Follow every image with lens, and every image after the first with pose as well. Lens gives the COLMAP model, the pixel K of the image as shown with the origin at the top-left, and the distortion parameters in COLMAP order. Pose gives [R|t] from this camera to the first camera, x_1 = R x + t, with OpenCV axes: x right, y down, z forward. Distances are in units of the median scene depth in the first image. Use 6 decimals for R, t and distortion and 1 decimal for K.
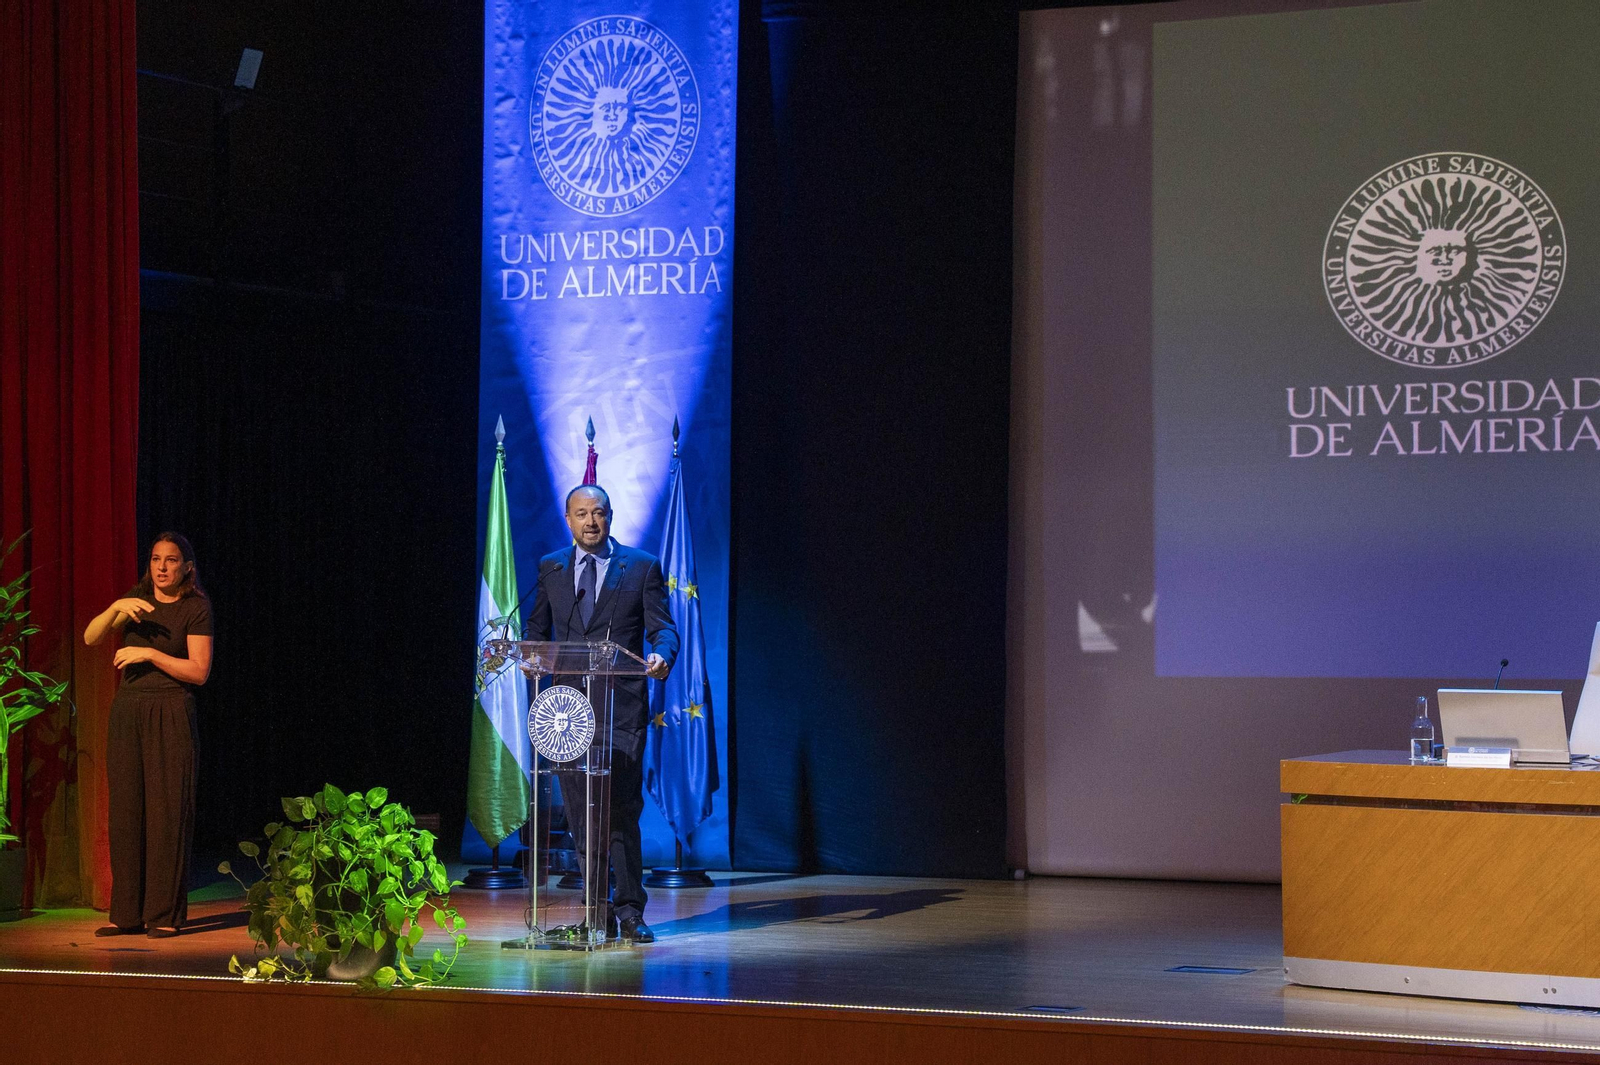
lens RADIAL K [[3847.1, 0, 801.2], [0, 3847.1, 532.1], [0, 0, 1]] dist [0.262079, 0.000000]
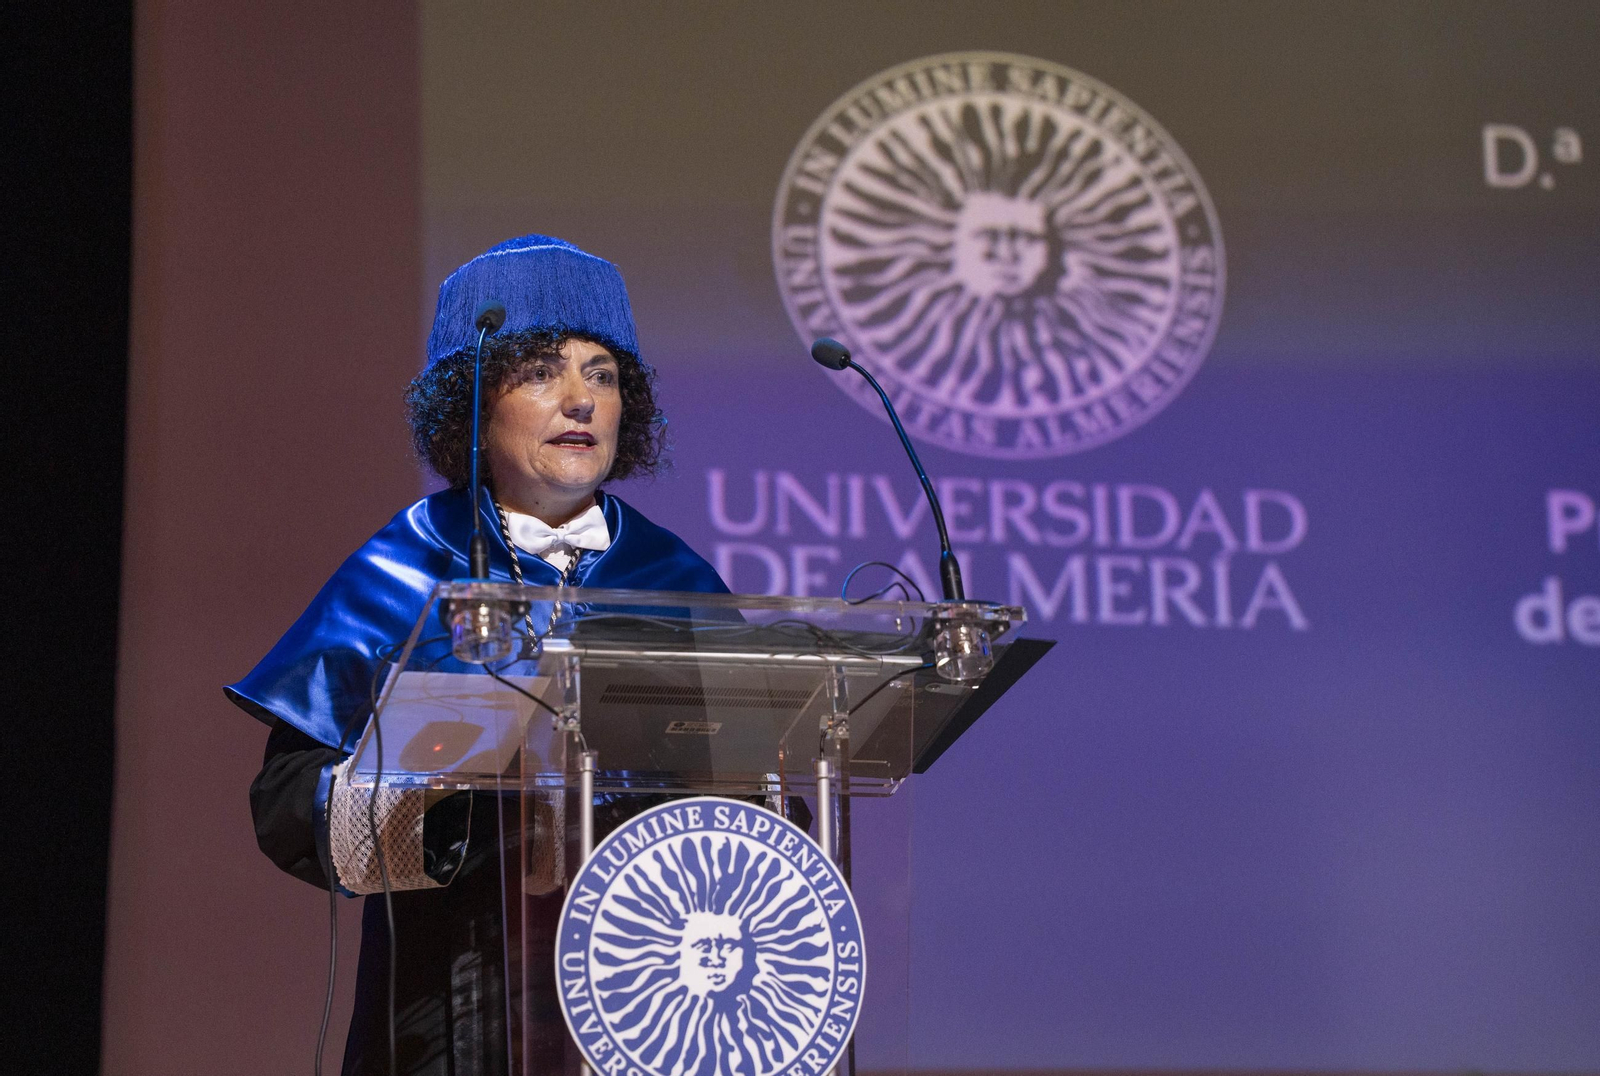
lens RADIAL K [[3542.8, 0, 773.8], [0, 3542.8, 481.1], [0, 0, 1]] dist [0.539216, 0.000000]
pose [[0.723473, 0.130520, 0.677902, -0.177954], [0.009612, 0.979965, -0.198936, 0.054981], [-0.690285, 0.150441, 0.707724, 0.685516]]
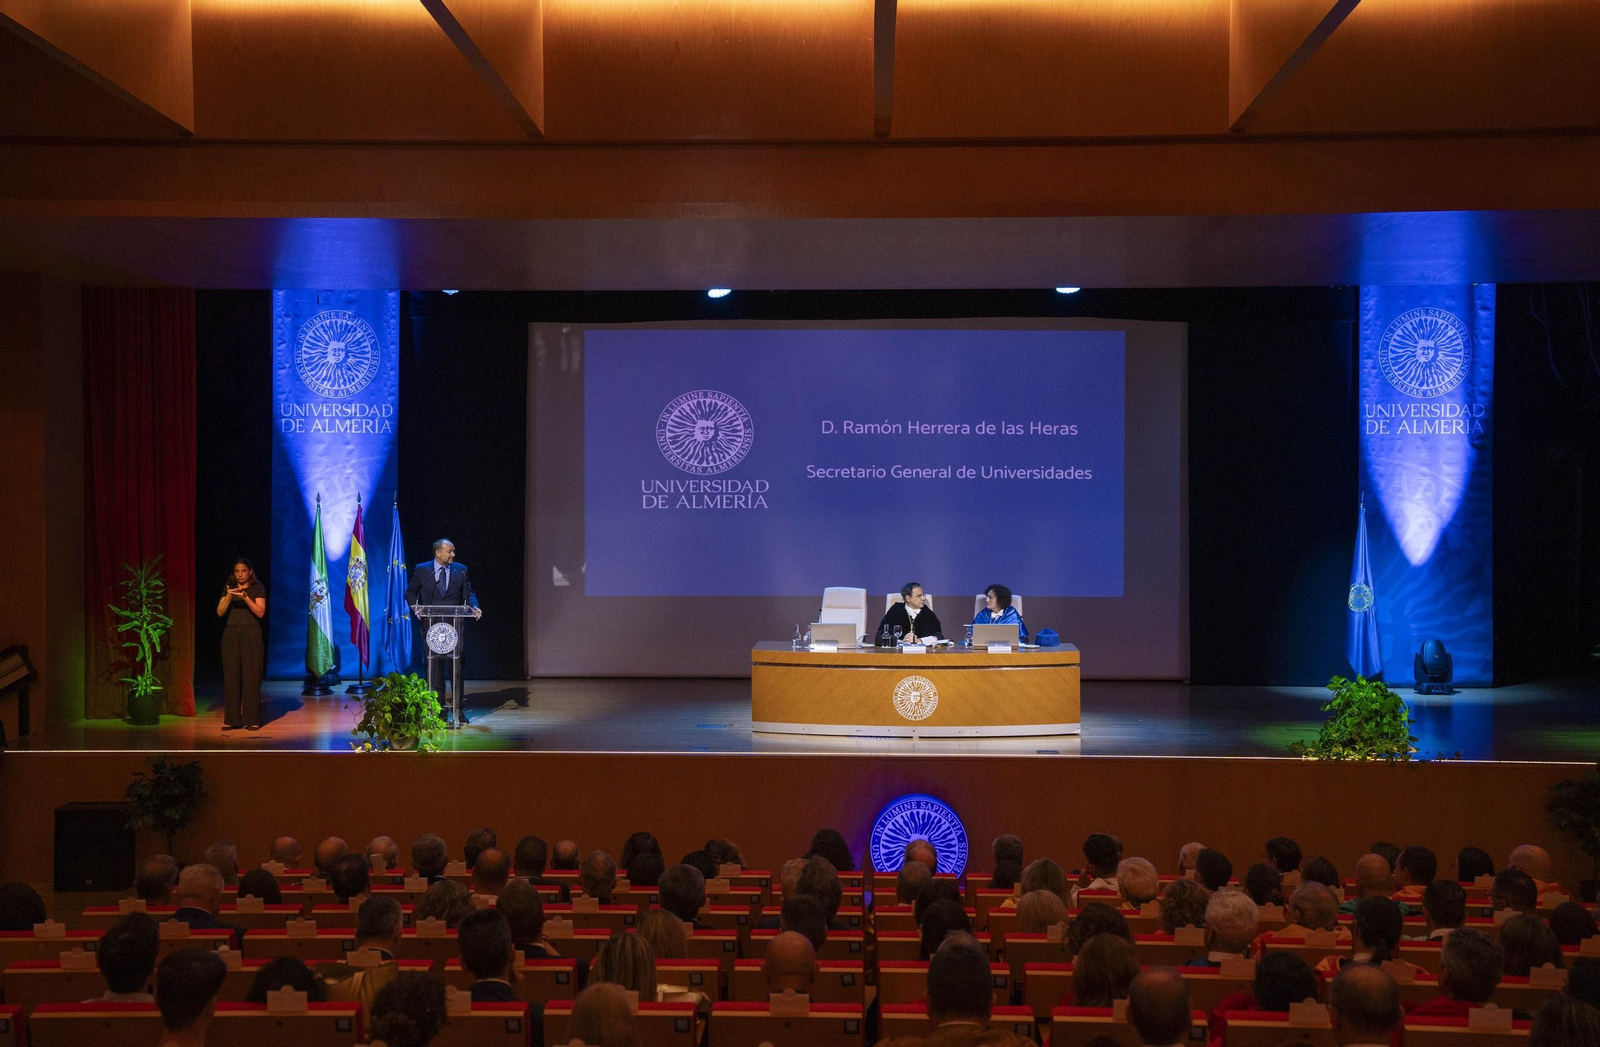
lens RADIAL K [[1914.2, 0, 783.8], [0, 1914.2, 517.7], [0, 0, 1]] dist [0.125159, 0.000000]
pose [[0.914997, -0.007330, 0.403393, -0.295439], [-0.010080, 0.999108, 0.041019, -0.066130], [-0.403334, -0.041598, 0.914107, -0.174584]]
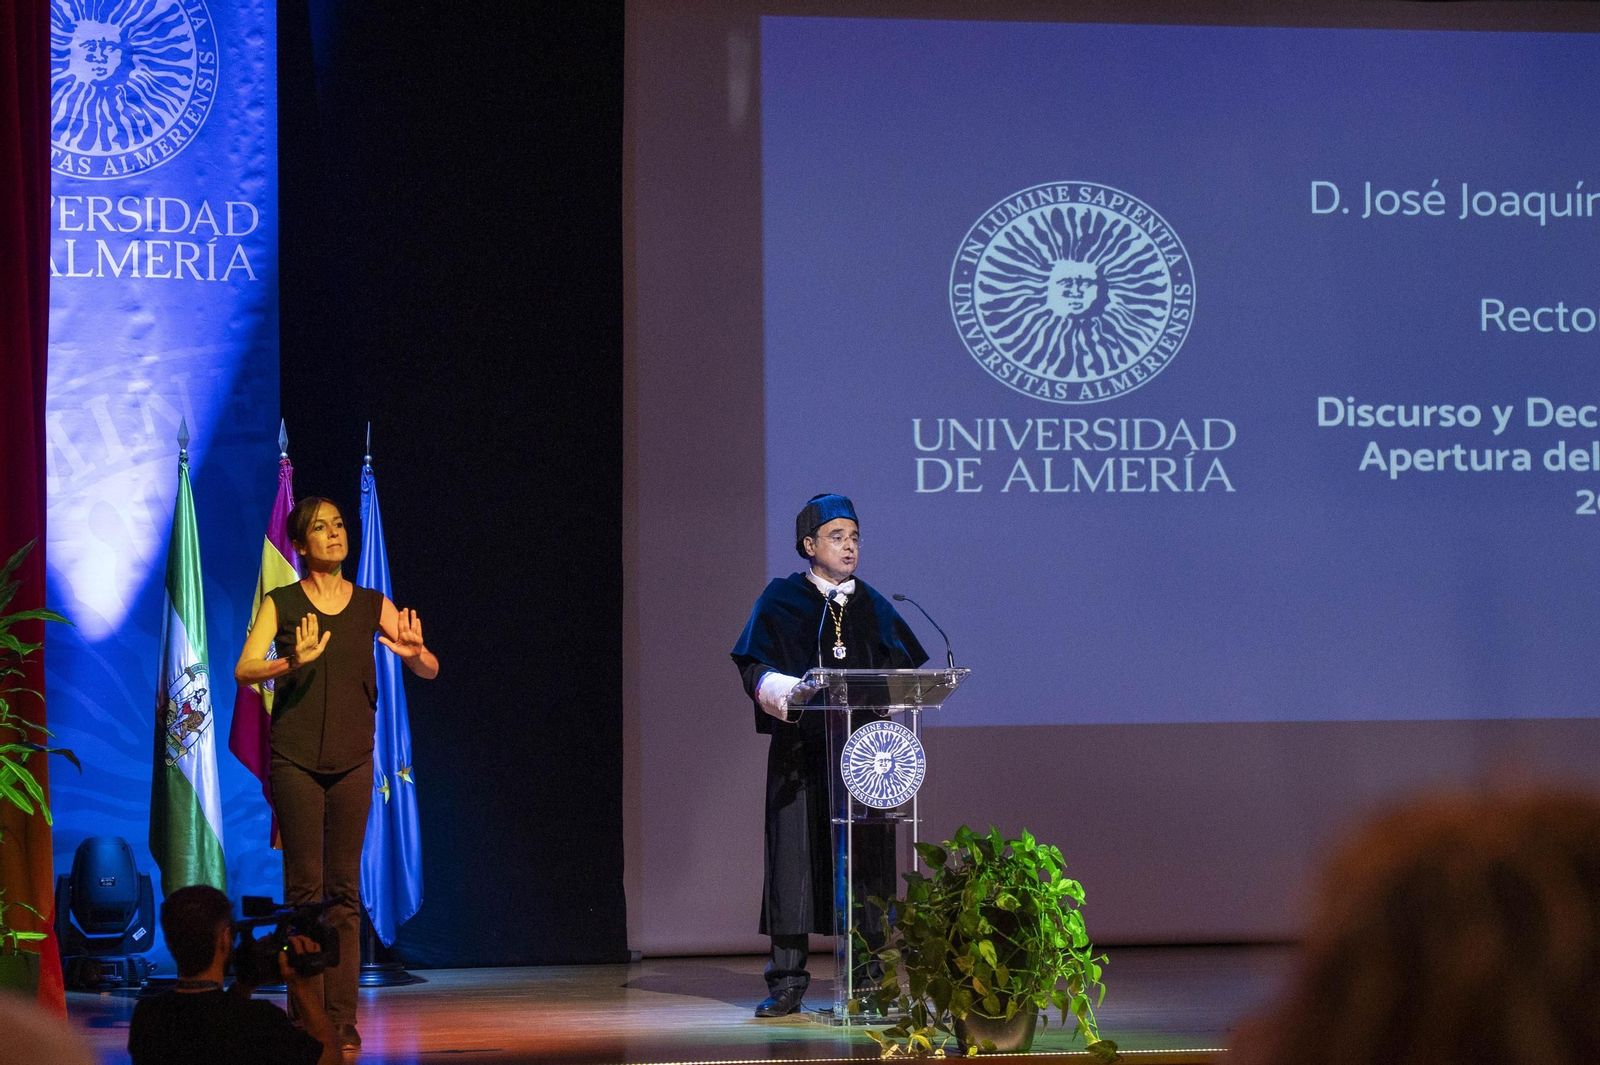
lens RADIAL K [[4405.1, 0, 815.7], [0, 4405.1, 532.5], [0, 0, 1]] dist [0.384202, 0.000000]
pose [[0.761115, 0.019075, 0.648337, -0.595905], [-0.000994, 0.999601, -0.028242, 0.020932], [-0.648617, 0.020851, 0.760830, 0.204620]]
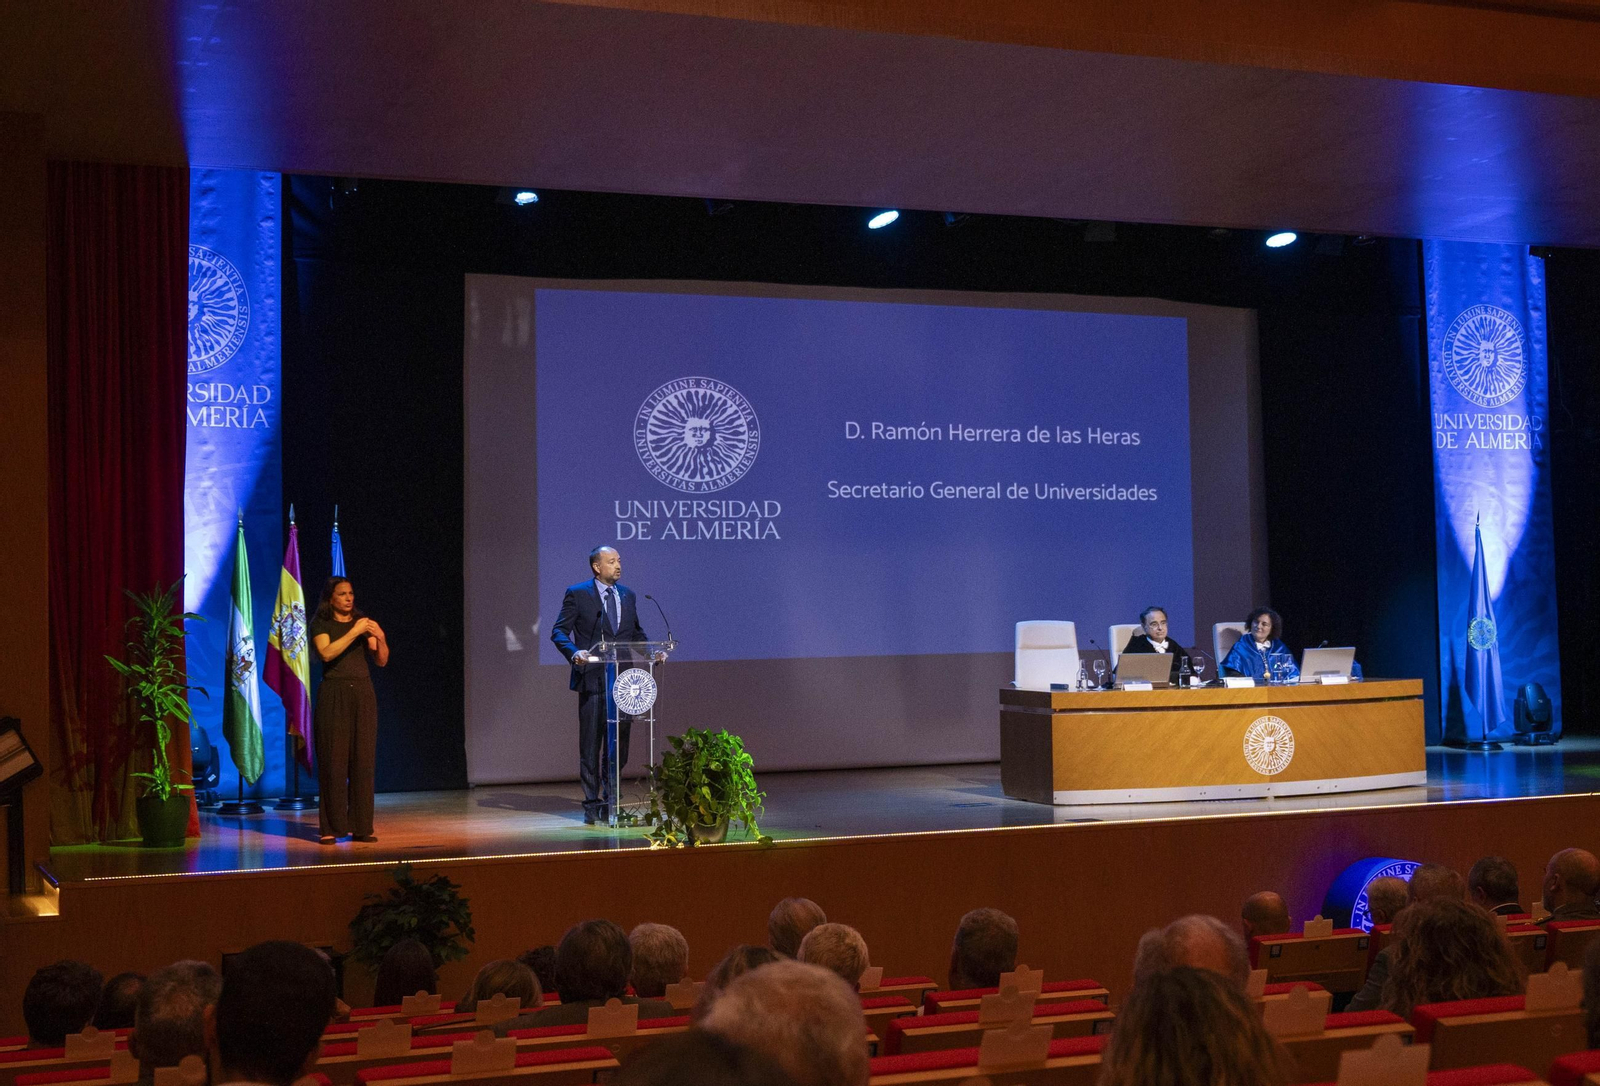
lens RADIAL K [[2325.9, 0, 807.4], [0, 2325.9, 538.6], [0, 0, 1]] dist [-0.009872, 0.000000]
pose [[0.654043, 0.017458, 0.756255, -0.638569], [0.002535, 0.999677, -0.025270, 0.007627], [-0.756453, 0.018445, 0.653788, 0.235088]]
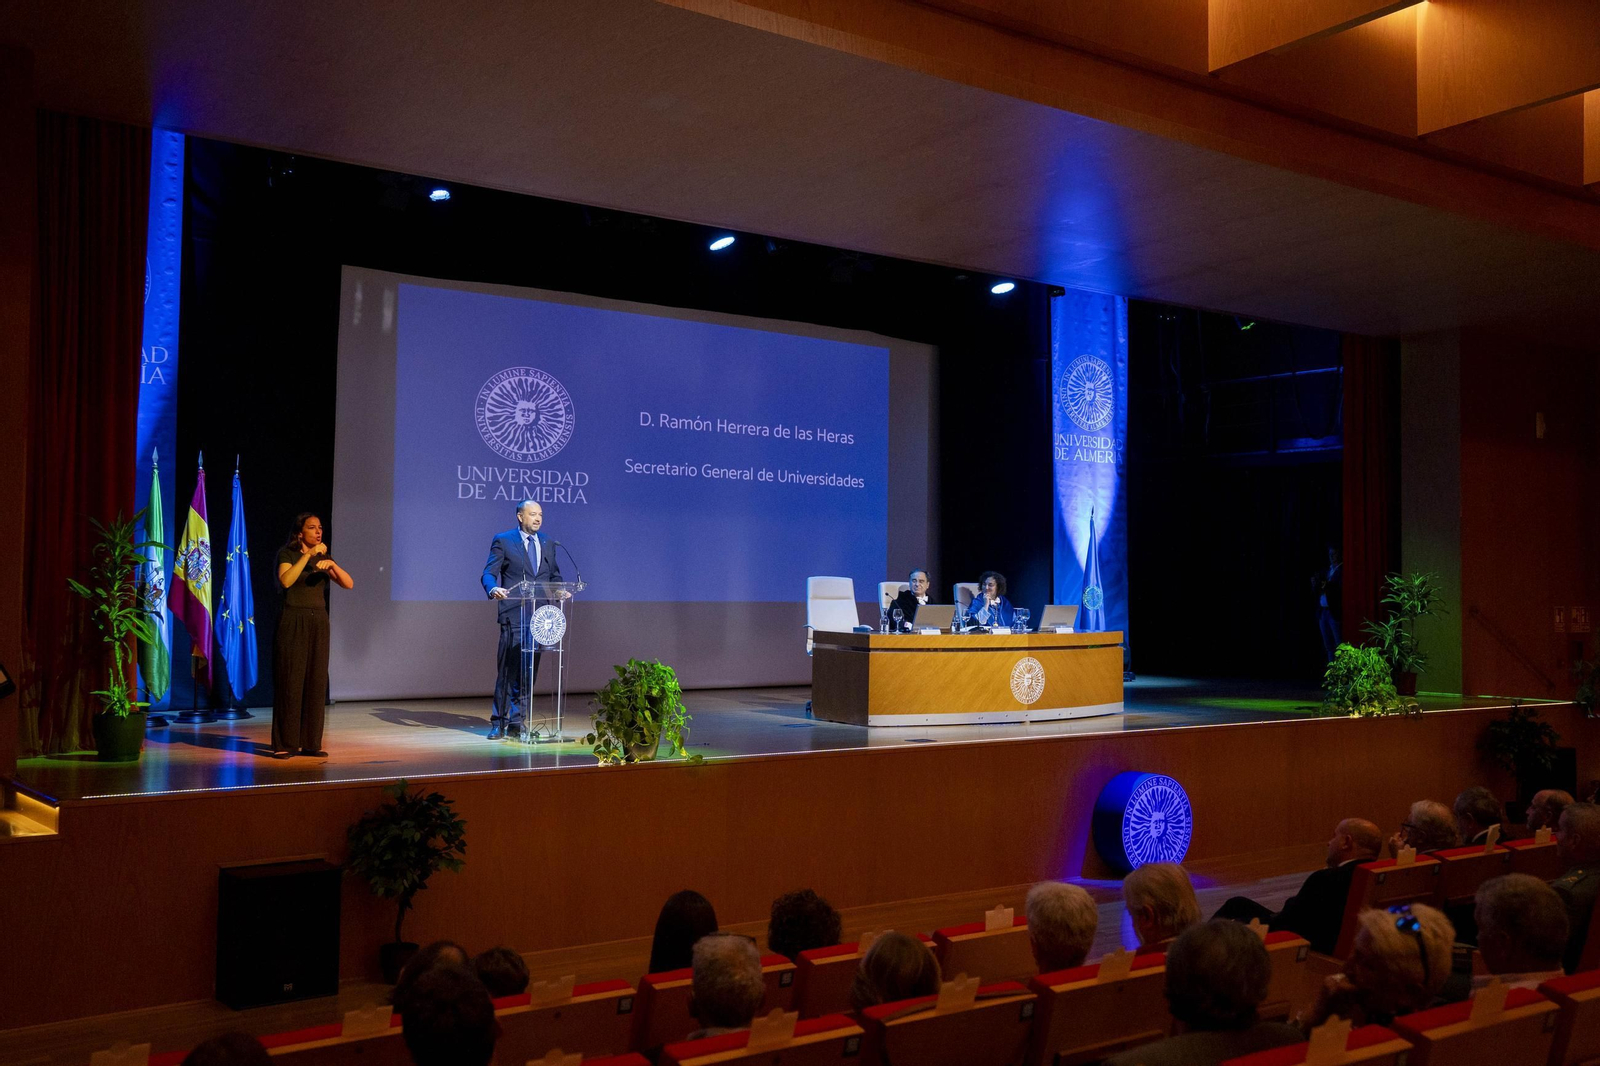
lens RADIAL K [[1622.9, 0, 797.7], [0, 1622.9, 529.6], [0, 0, 1]] dist [0.015076, 0.000000]
pose [[0.449301, 0.038006, 0.892571, -0.600185], [-0.031471, 0.999148, -0.026702, 0.016389], [-0.892826, -0.016093, 0.450115, 0.434461]]
